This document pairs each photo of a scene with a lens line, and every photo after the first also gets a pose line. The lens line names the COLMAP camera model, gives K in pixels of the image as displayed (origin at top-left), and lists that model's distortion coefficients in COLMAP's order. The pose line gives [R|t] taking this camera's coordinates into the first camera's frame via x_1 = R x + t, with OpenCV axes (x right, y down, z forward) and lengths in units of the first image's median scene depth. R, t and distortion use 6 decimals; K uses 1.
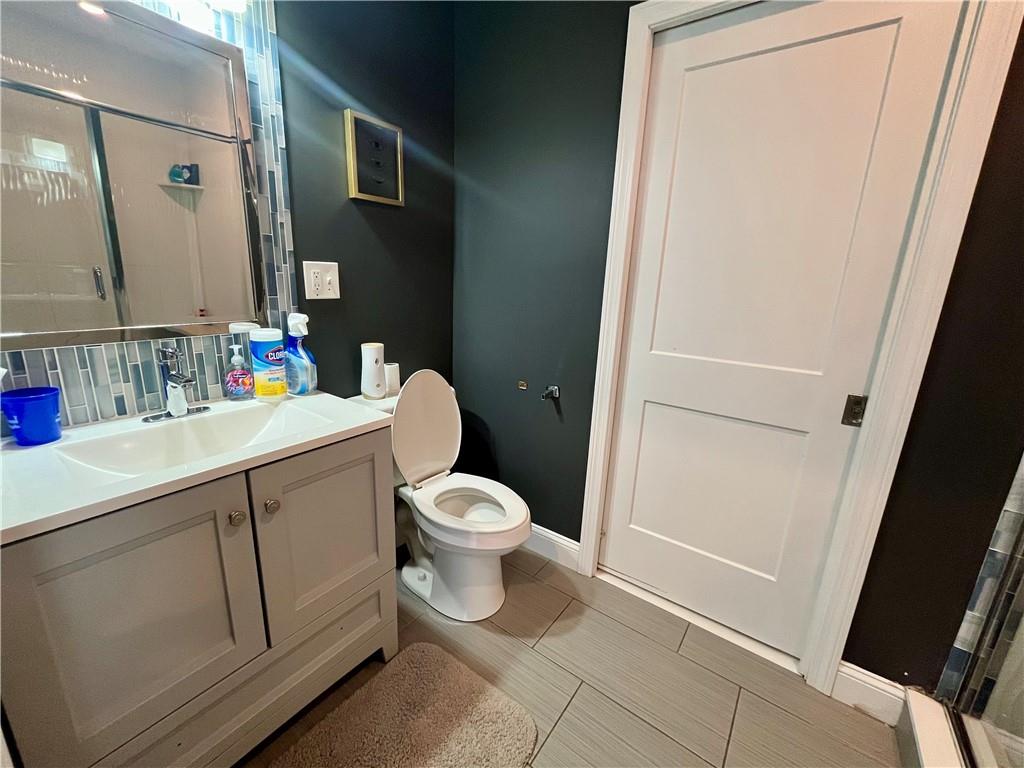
lens RADIAL K [[419.3, 0, 504.8], [0, 419.3, 383.2], [0, 0, 1]] dist [-0.001850, 0.000166]
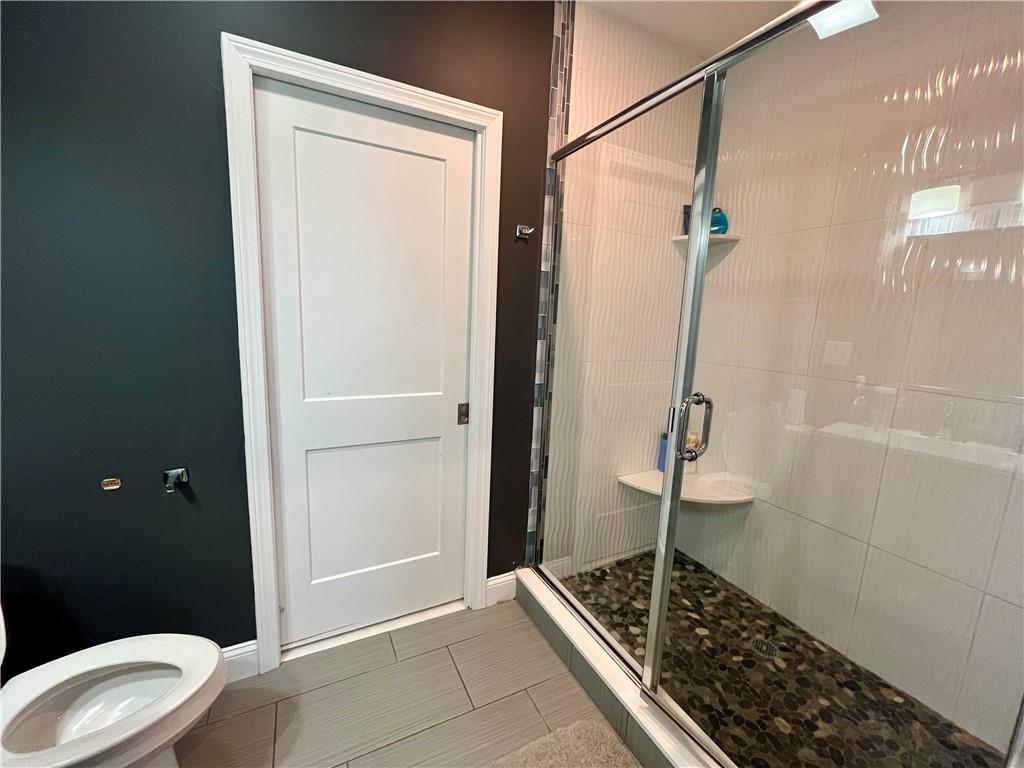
lens RADIAL K [[419.3, 0, 513.4], [0, 419.3, 386.4], [0, 0, 1]] dist [-0.001850, 0.000166]
pose [[0.438754, -0.167746, 0.882811, -0.339853], [0.195097, 0.976771, 0.088637, -0.114133], [-0.877173, 0.133344, 0.461289, 0.140998]]
